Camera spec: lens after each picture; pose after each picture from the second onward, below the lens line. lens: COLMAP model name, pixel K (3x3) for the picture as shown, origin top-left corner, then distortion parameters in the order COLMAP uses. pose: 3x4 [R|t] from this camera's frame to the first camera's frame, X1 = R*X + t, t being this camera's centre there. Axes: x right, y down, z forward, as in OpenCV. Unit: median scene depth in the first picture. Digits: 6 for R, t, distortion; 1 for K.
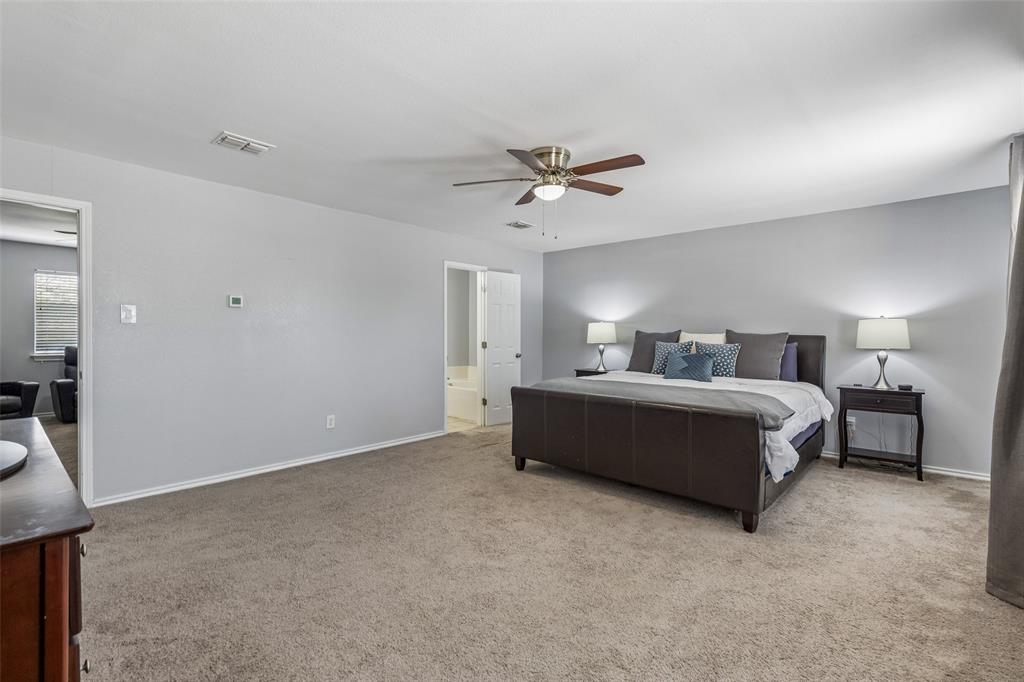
lens RADIAL K [[463.2, 0, 512.0], [0, 463.2, 341.0], [0, 0, 1]] dist [0.008284, -0.000153]
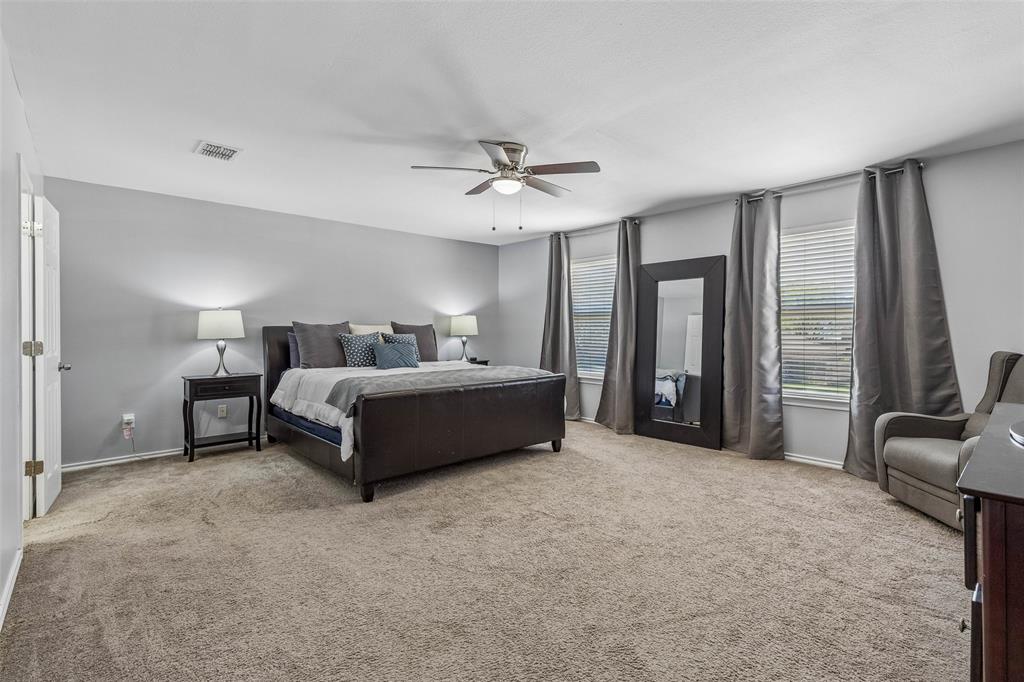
lens RADIAL K [[479.8, 0, 512.0], [0, 479.8, 341.0], [0, 0, 1]] dist [0.053359, 0.000091]
pose [[0.087163, -0.032332, 0.995669, -0.685215], [0.013964, 0.999415, 0.031231, -0.010170], [-0.996096, 0.011181, 0.087563, 0.617546]]
